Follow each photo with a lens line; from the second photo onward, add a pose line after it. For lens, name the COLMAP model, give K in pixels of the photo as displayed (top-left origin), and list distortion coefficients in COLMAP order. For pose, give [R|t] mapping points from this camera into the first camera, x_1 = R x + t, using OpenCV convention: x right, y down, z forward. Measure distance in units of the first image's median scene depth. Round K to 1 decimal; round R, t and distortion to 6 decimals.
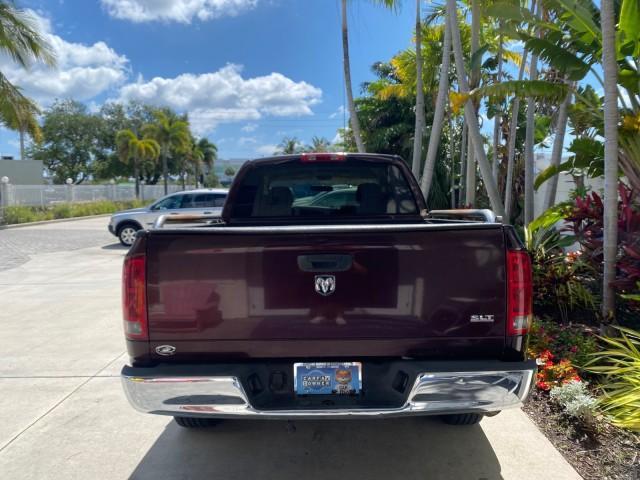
lens RADIAL K [[493.6, 0, 321.0], [0, 493.6, 238.6], [0, 0, 1]] dist [-0.001219, -0.002010]
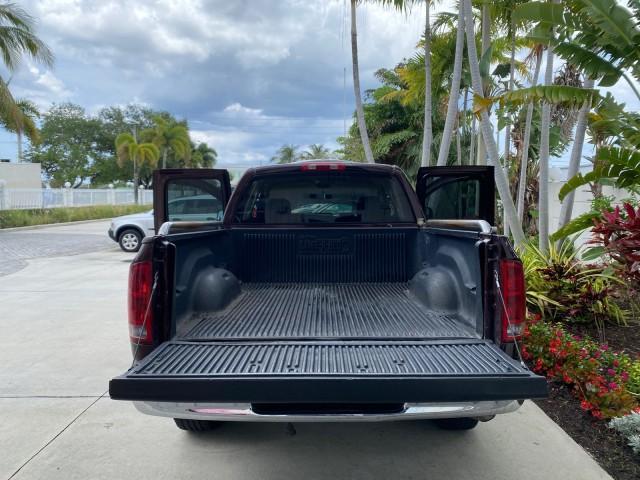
lens RADIAL K [[490.6, 0, 318.1], [0, 490.6, 239.9], [0, 0, 1]] dist [0.000879, -0.001741]
pose [[0.999920, 0.011489, 0.005248, -0.017937], [-0.011436, 0.999885, -0.009988, -0.002817], [-0.005362, 0.009928, 0.999936, 0.021599]]
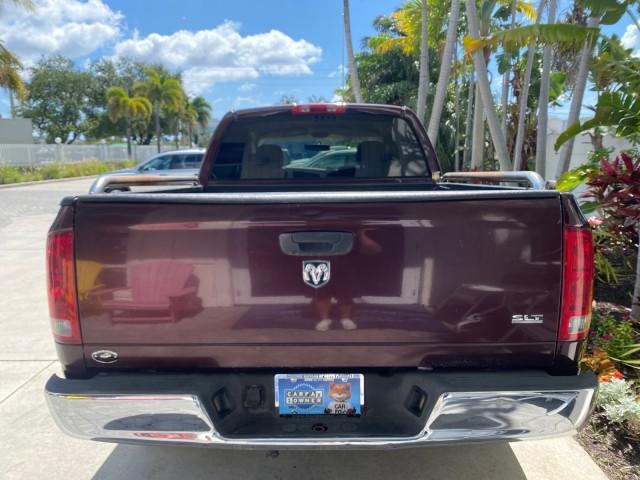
lens RADIAL K [[490.6, 0, 318.1], [0, 490.6, 239.9], [0, 0, 1]] dist [0.000879, -0.001741]
pose [[0.999978, 0.006541, -0.000727, 0.001630], [-0.006464, 0.996889, 0.078551, -0.002002], [0.001239, -0.078544, 0.996910, 0.041152]]
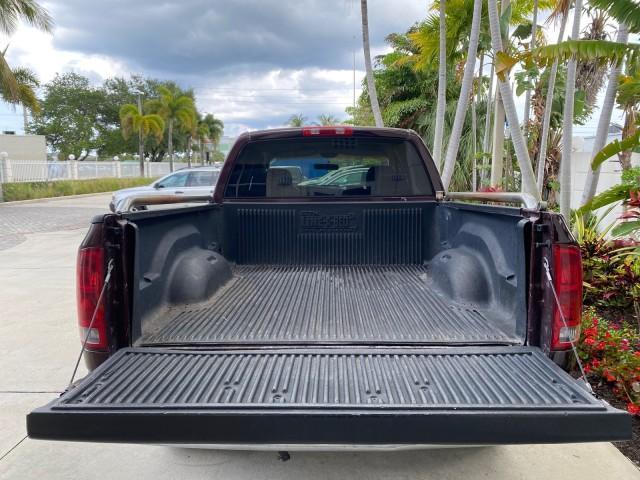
lens RADIAL K [[485.8, 0, 320.0], [0, 485.8, 240.0], [0, 0, 1]] dist [0.006124, 0.001409]
pose [[0.999898, 0.011024, -0.009066, -0.015073], [-0.010589, 0.998852, 0.046708, -0.004802], [0.009571, -0.046607, 0.998867, 0.057920]]
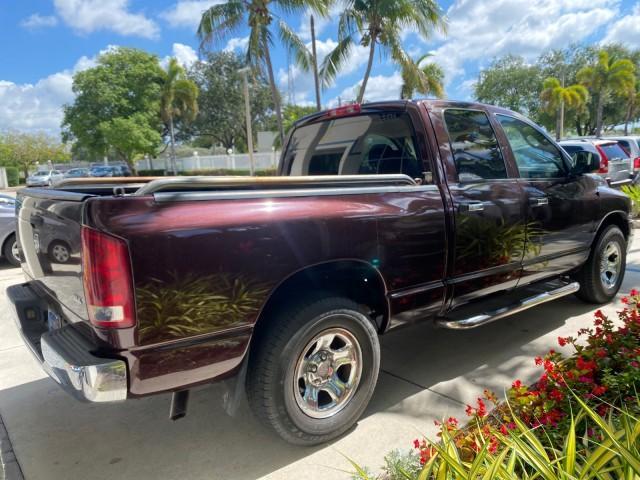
lens RADIAL K [[483.9, 0, 320.0], [0, 483.9, 240.0], [0, 0, 1]] dist [0.004547, -0.001762]
pose [[0.618707, 0.118246, -0.776672, 0.154365], [-0.039421, 0.992036, 0.119630, -0.010909], [0.784632, -0.043399, 0.618441, 0.108345]]
